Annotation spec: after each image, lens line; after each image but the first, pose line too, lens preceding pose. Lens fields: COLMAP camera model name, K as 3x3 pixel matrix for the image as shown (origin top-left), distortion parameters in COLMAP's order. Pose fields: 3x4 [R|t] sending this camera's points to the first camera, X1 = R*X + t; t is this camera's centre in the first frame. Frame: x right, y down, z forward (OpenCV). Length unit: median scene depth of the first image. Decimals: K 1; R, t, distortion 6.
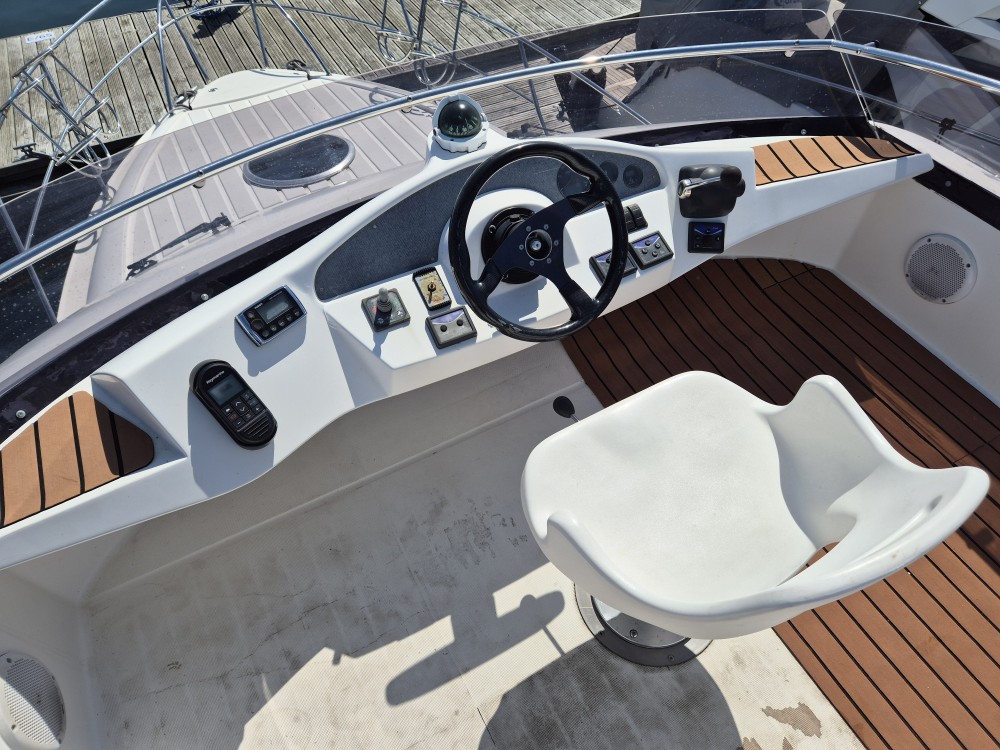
lens RADIAL K [[695.2, 0, 524.3], [0, 695.2, 361.7], [0, 0, 1]] dist [0.059367, -0.047135]
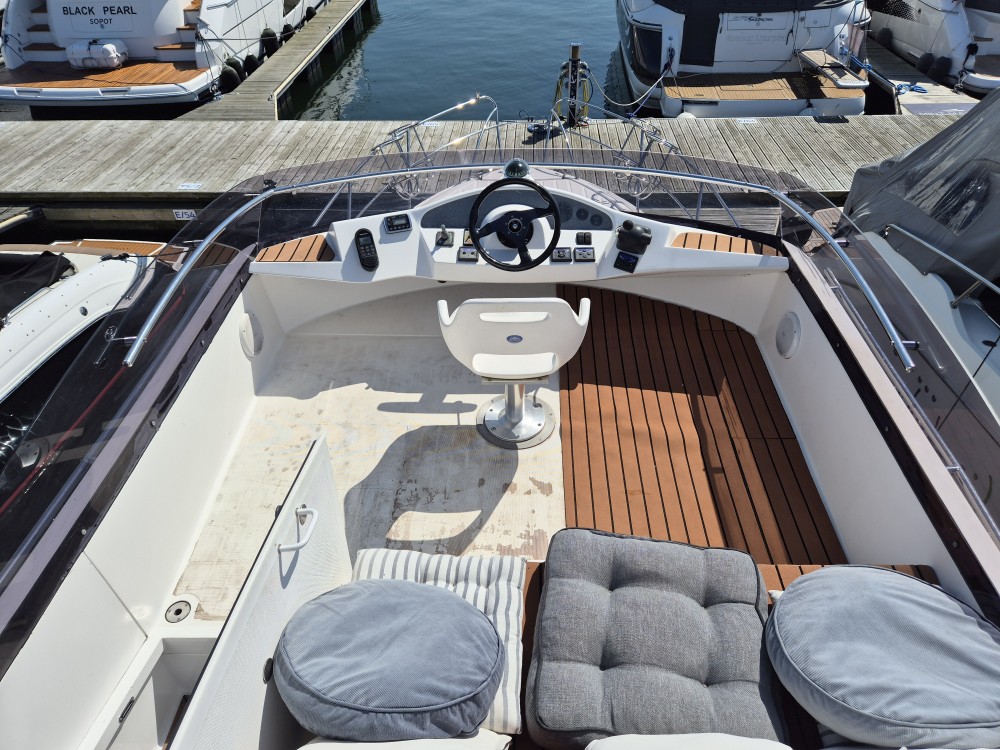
lens RADIAL K [[707.8, 0, 512.4], [0, 707.8, 353.4], [0, 0, 1]] dist [0.049789, -0.041012]
pose [[0.866929, 0.301705, -0.396748, 0.937302], [-0.373040, 0.920659, -0.115016, 0.417436], [0.330568, 0.247714, 0.910693, -0.819010]]
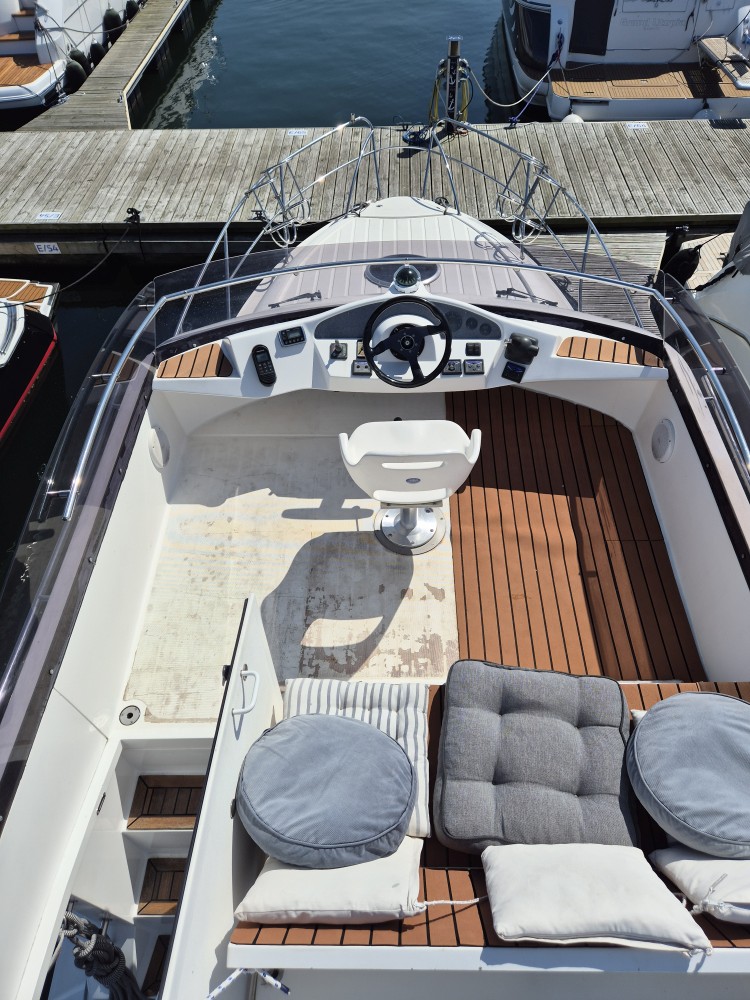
lens RADIAL K [[707.8, 0, 395.6], [0, 707.8, 503.4], [0, 0, 1]] dist [0.049789, -0.041012]
pose [[0.877216, 0.365960, -0.310749, 0.822379], [-0.358931, 0.929778, 0.081743, 0.124883], [0.318842, 0.039831, 0.946971, -1.039940]]
